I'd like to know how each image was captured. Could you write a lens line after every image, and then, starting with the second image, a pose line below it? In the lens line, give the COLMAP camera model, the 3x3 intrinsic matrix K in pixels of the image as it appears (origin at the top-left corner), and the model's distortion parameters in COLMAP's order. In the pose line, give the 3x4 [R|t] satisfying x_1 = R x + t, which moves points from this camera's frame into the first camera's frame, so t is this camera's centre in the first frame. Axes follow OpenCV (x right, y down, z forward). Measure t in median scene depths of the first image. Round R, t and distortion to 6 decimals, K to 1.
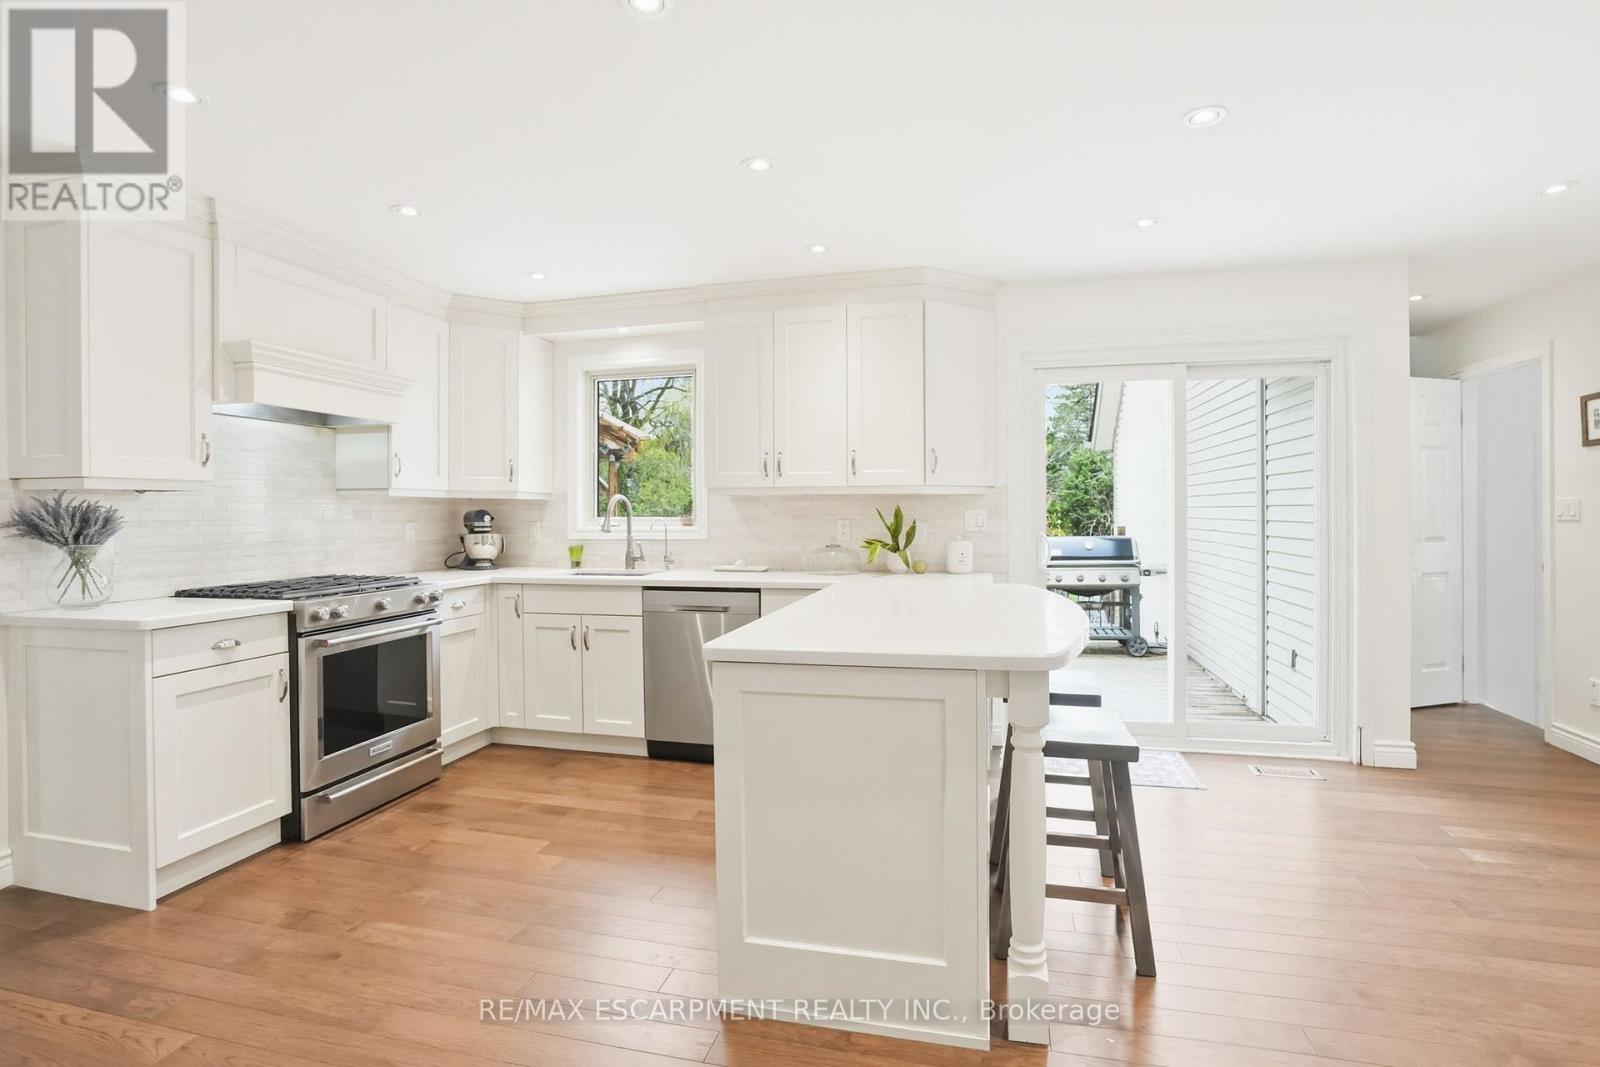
lens RADIAL K [[768.3, 0, 808.7], [0, 768.3, 515.9], [0, 0, 1]] dist [-0.053499, 0.001320]
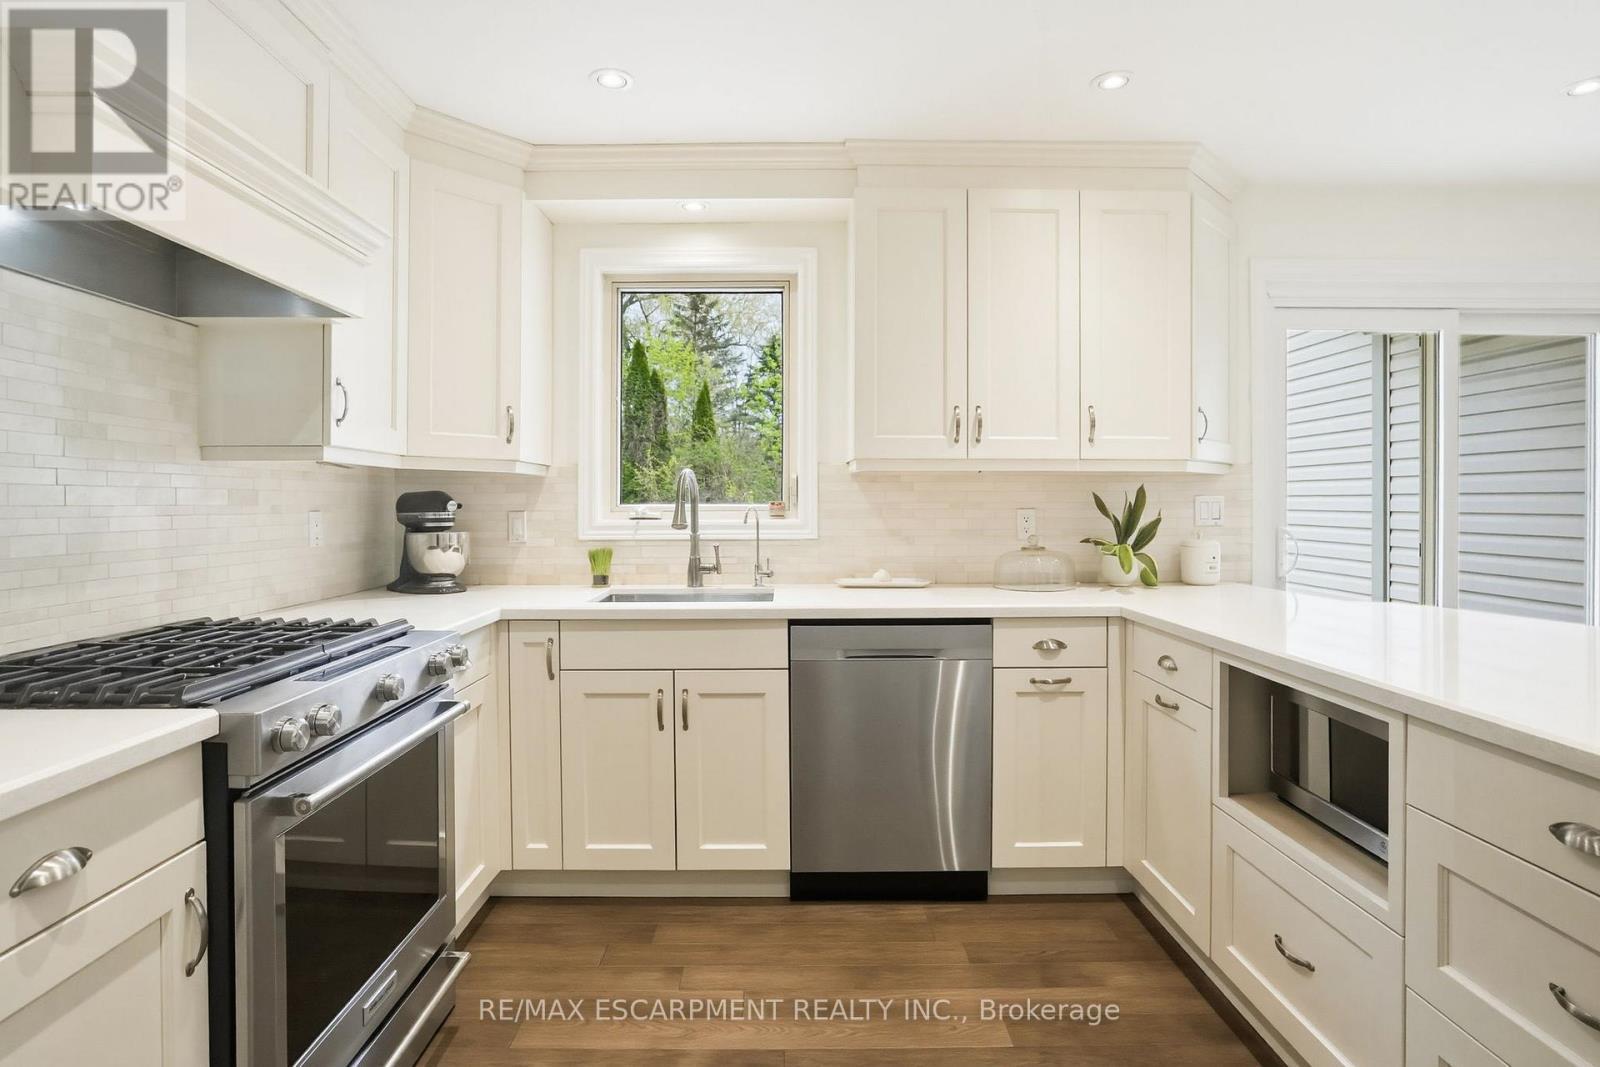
lens RADIAL K [[805.3, 0, 796.2], [0, 805.3, 508.8], [0, 0, 1]] dist [-0.027836, 0.000461]
pose [[0.970233, 0.002381, 0.242160, -0.341042], [-0.003028, 0.999993, 0.002303, 0.003600], [-0.242152, -0.002968, 0.970234, 0.361015]]
